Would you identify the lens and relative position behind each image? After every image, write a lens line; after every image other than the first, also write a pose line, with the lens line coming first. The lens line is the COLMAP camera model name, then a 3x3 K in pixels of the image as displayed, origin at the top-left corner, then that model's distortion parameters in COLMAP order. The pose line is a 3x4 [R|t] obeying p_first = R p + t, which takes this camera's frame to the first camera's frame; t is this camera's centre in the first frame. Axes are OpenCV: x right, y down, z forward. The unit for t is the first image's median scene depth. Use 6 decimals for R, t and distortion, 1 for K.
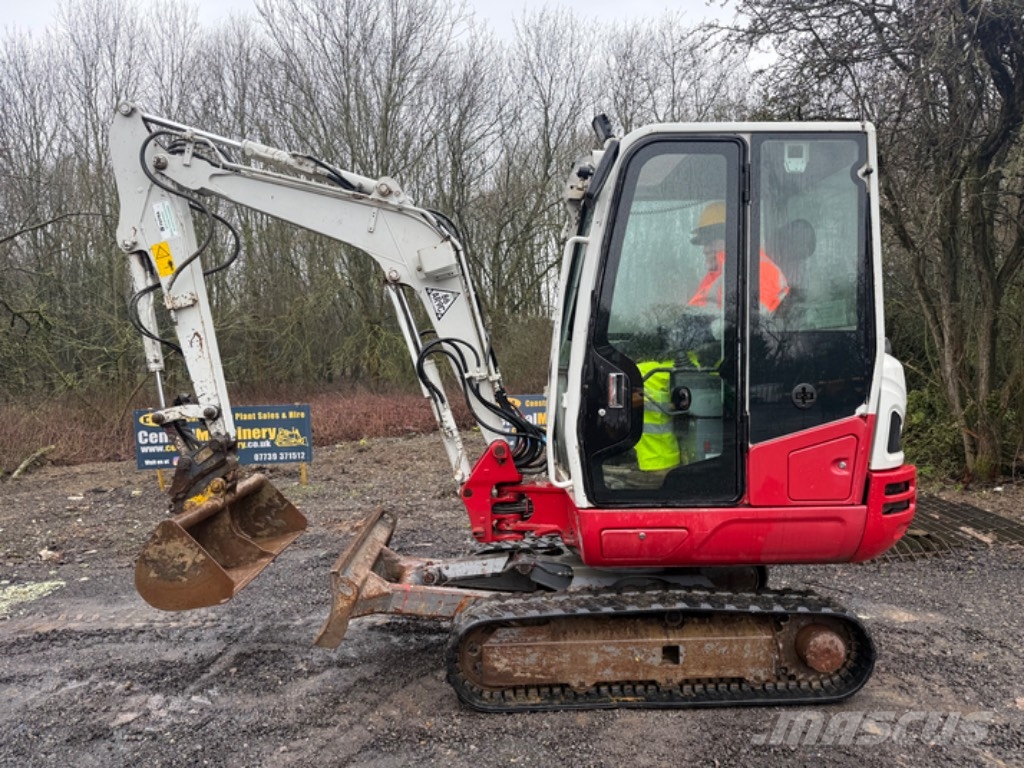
lens RADIAL K [[713.9, 0, 508.7], [0, 713.9, 390.3], [0, 0, 1]] dist [0.053640, -0.060782]
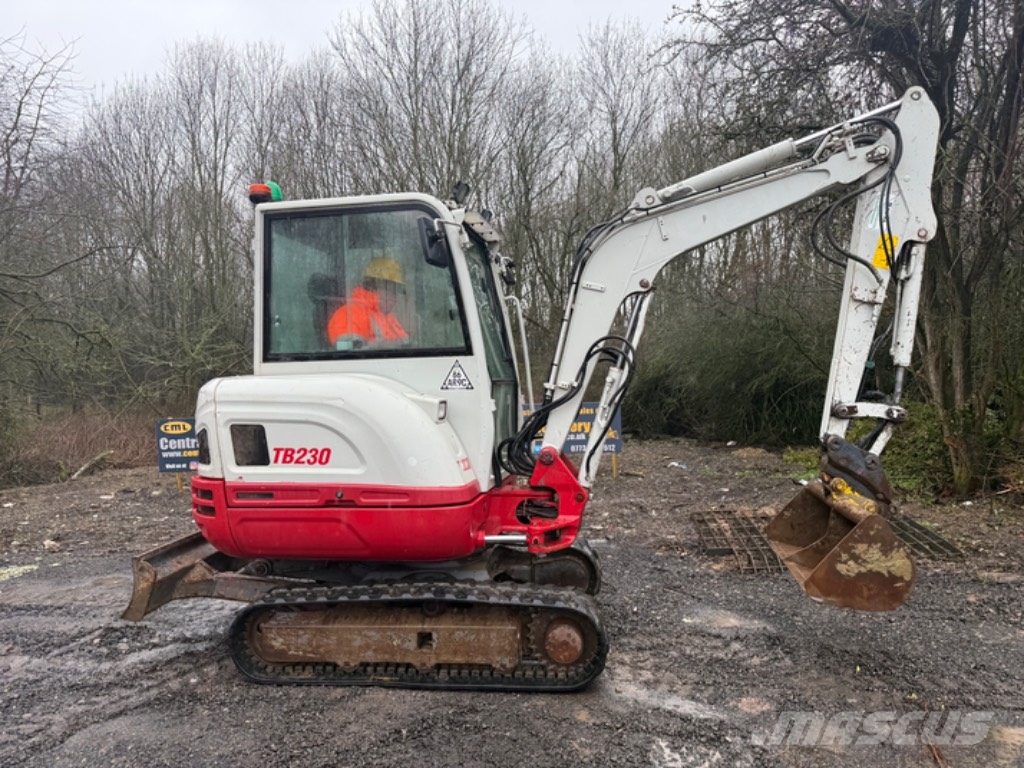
lens RADIAL K [[713.9, 0, 508.7], [0, 713.9, 390.3], [0, 0, 1]] dist [0.053640, -0.060782]
pose [[0.989189, -0.004650, -0.146573, 0.443159], [0.002796, 0.999914, -0.012849, -0.004916], [0.146620, 0.012300, 0.989116, -0.073414]]
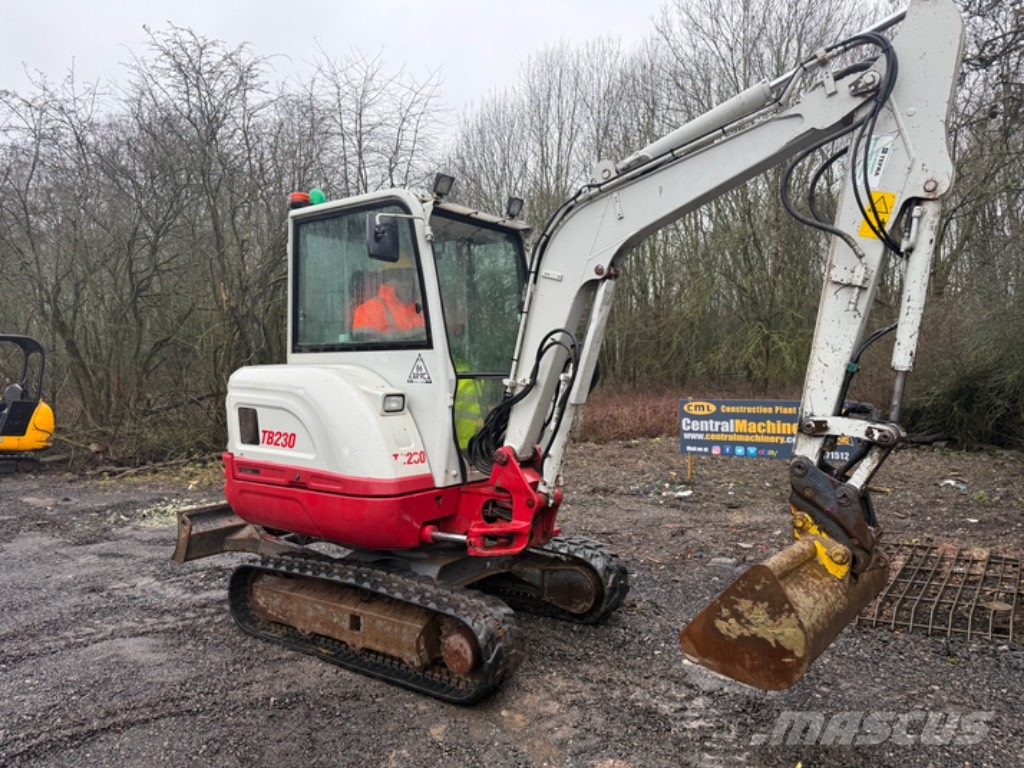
lens RADIAL K [[719.0, 0, 512.0], [0, 719.0, 384.0], [0, 0, 1]] dist [0.052140, -0.074974]
pose [[0.809148, 0.027947, -0.586940, 0.944444], [-0.030888, 0.999510, 0.005009, -0.027354], [0.586792, 0.014076, 0.809615, 0.167973]]
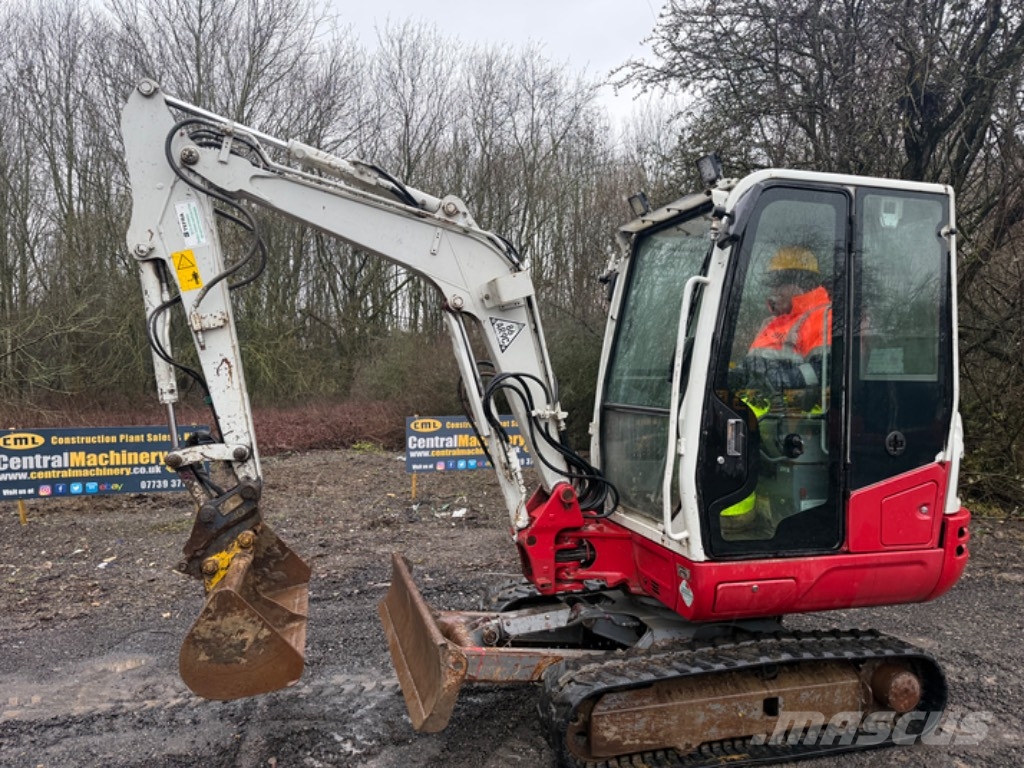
lens RADIAL K [[713.8, 0, 505.2], [0, 713.8, 384.5], [0, 0, 1]] dist [0.047546, -0.053288]
pose [[0.973043, 0.022457, 0.229530, -0.308080], [-0.016975, 0.999522, -0.025831, -0.033692], [-0.230000, 0.021239, 0.972959, 0.103051]]
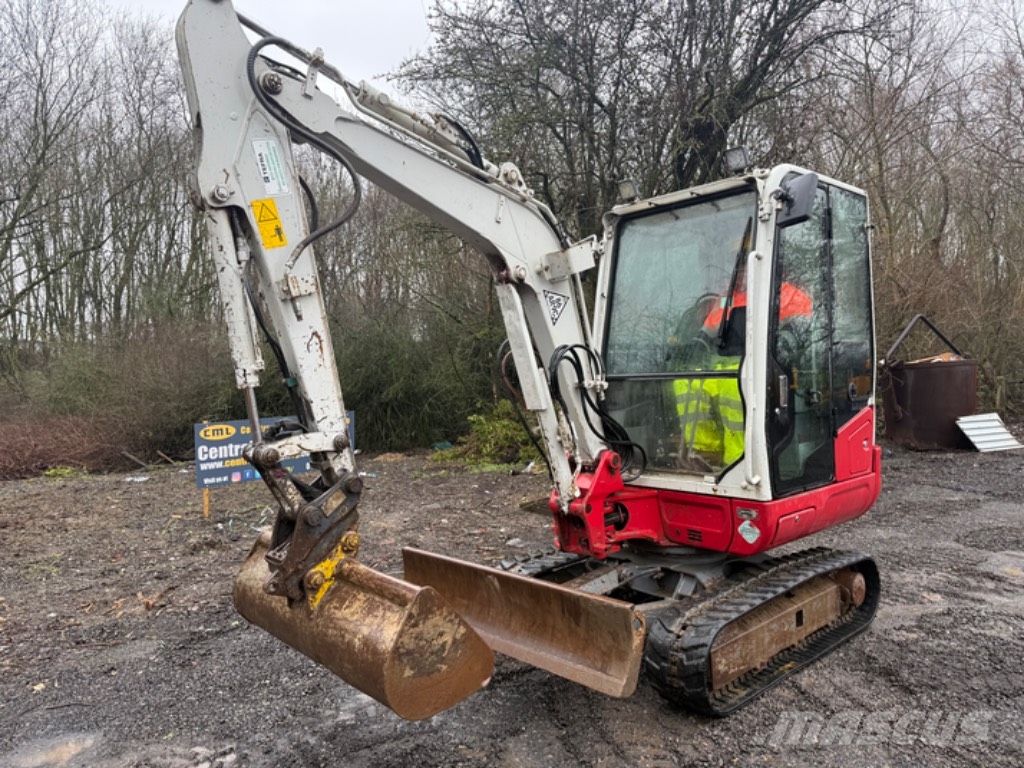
lens RADIAL K [[715.1, 0, 499.4], [0, 715.1, 386.8], [0, 0, 1]] dist [0.051059, -0.061869]
pose [[0.766079, -0.020050, 0.642434, -0.755613], [0.045100, 0.998727, -0.022611, -0.001136], [-0.641162, 0.046296, 0.766008, 0.342683]]
